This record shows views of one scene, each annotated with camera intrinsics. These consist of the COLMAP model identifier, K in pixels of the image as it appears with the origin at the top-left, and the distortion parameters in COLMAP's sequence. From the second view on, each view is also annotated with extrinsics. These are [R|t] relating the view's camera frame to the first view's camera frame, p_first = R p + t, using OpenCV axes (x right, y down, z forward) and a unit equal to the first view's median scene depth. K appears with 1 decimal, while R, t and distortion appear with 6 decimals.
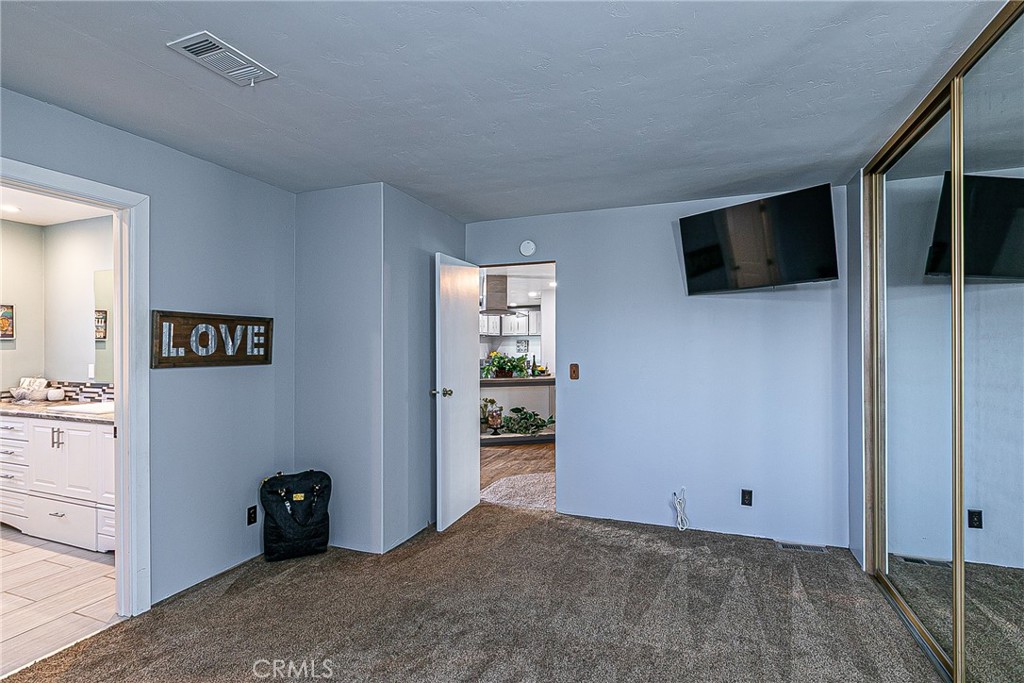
lens RADIAL K [[516.4, 0, 512.7], [0, 516.4, 343.7], [0, 0, 1]] dist [0.001480, 0.000122]
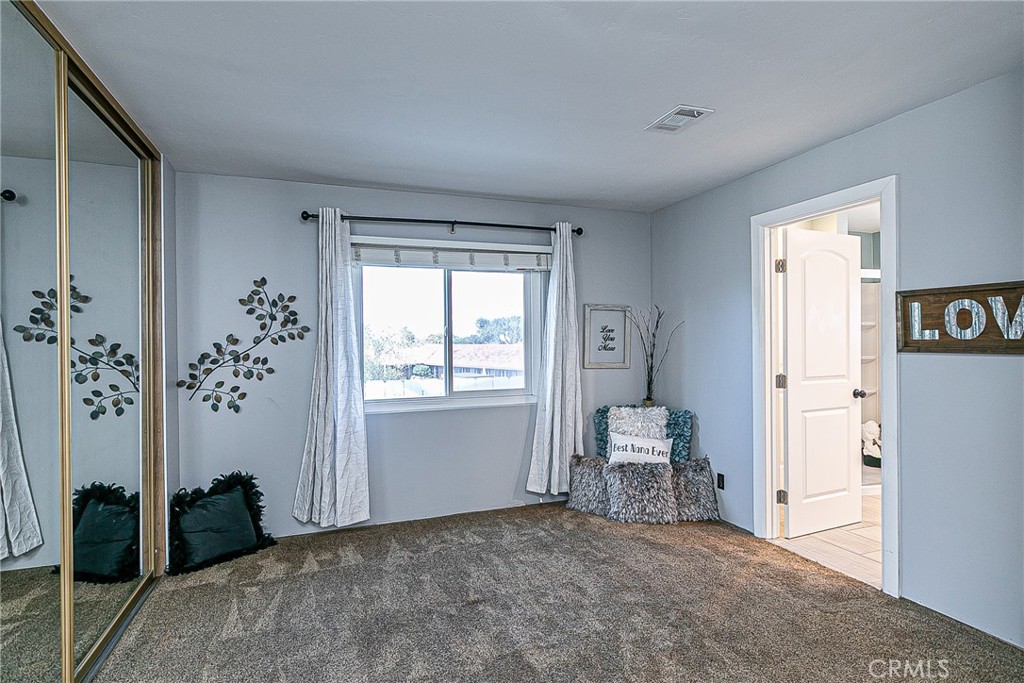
lens RADIAL K [[493.9, 0, 513.9], [0, 493.9, 338.4], [0, 0, 1]] dist [-0.000626, -0.000059]
pose [[-0.734669, 0.011725, -0.678324, 0.434604], [0.012208, 0.999917, 0.004061, 0.009981], [0.678316, -0.005298, -0.734752, 1.128323]]
